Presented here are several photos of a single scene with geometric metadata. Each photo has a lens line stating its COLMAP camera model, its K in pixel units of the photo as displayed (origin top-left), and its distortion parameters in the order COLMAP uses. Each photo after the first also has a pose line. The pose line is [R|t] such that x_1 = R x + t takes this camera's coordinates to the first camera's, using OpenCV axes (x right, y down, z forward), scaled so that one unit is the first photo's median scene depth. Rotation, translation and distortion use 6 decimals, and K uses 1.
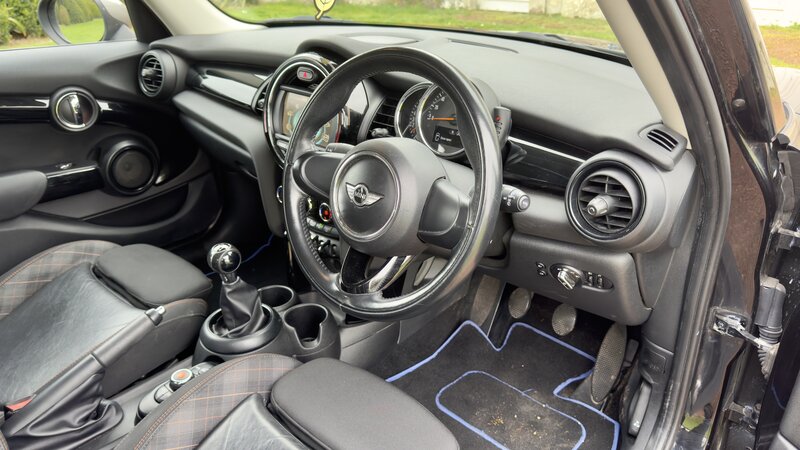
lens RADIAL K [[561.7, 0, 397.9], [0, 561.7, 228.5], [0, 0, 1]] dist [0.051603, -0.063818]
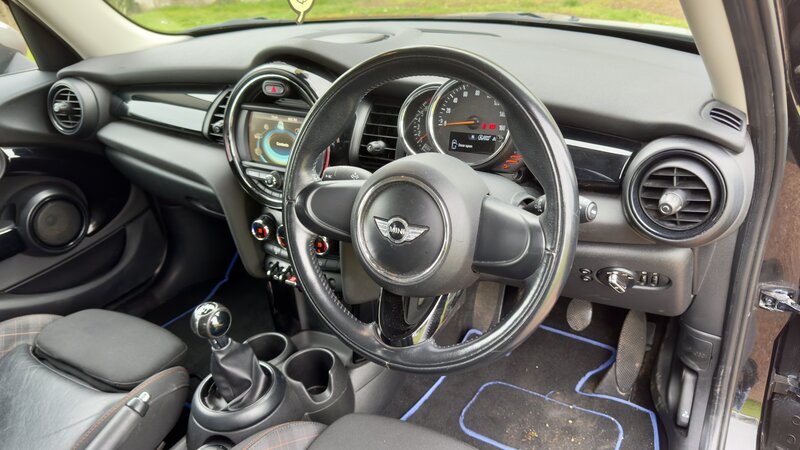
lens RADIAL K [[563.7, 0, 400.3], [0, 563.7, 227.9], [0, 0, 1]] dist [0.005356, -0.005713]
pose [[0.977476, -0.153876, 0.144442, -0.125472], [0.151132, 0.988063, 0.029842, -0.060255], [-0.147310, -0.007340, 0.989063, 0.127584]]
